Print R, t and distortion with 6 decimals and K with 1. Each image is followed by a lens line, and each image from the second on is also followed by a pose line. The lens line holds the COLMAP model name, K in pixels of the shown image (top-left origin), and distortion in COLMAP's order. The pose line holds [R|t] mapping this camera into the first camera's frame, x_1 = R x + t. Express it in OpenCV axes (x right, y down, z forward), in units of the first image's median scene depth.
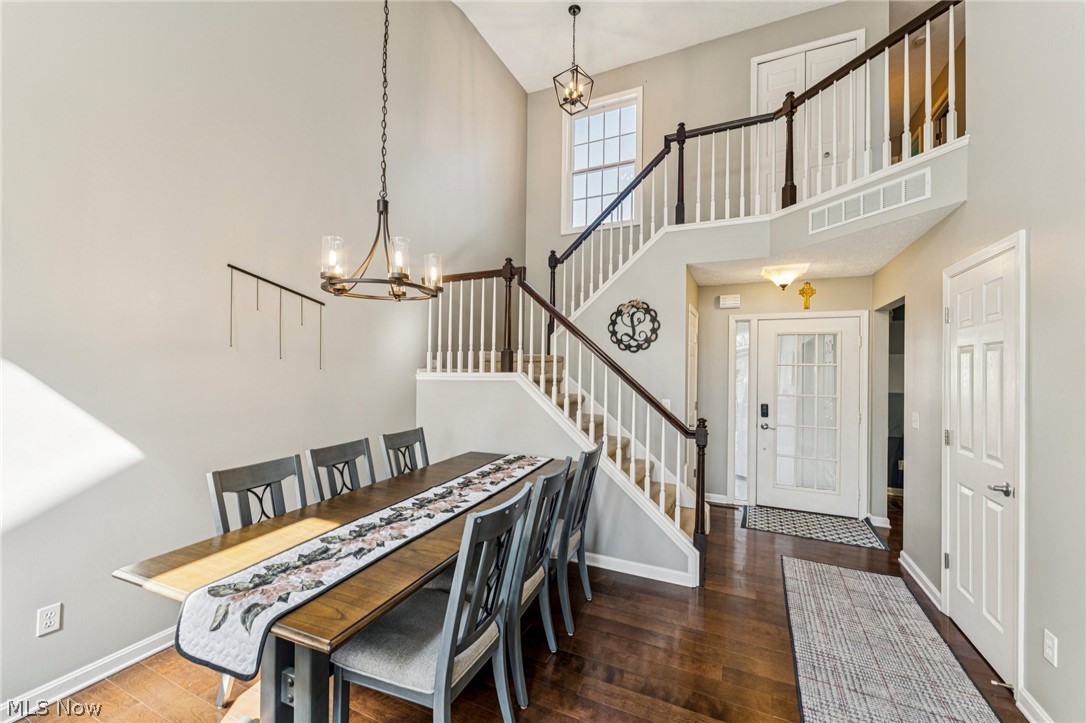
lens RADIAL K [[440.3, 0, 528.1], [0, 440.3, 367.8], [0, 0, 1]] dist [-0.003449, -0.000465]
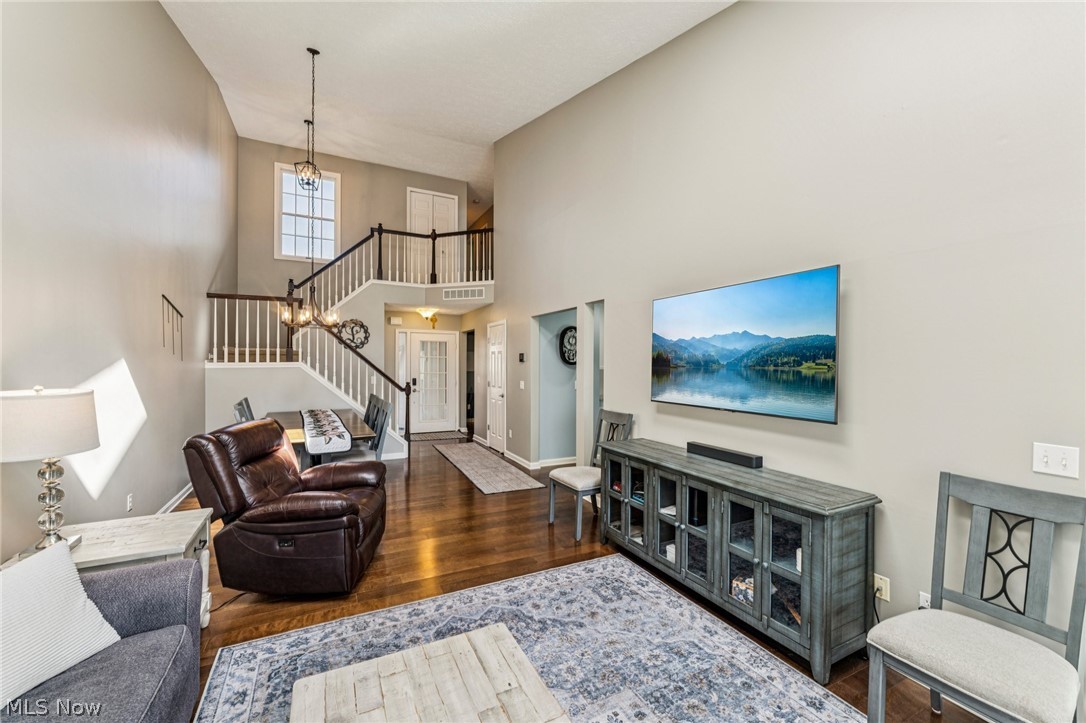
lens RADIAL K [[431.5, 0, 542.2], [0, 431.5, 364.7], [0, 0, 1]] dist [-0.002149, -0.000505]
pose [[0.616042, -0.010139, 0.787648, -0.641265], [-0.003196, 0.999877, 0.015371, -0.006004], [-0.787707, -0.011986, 0.615933, -0.619628]]
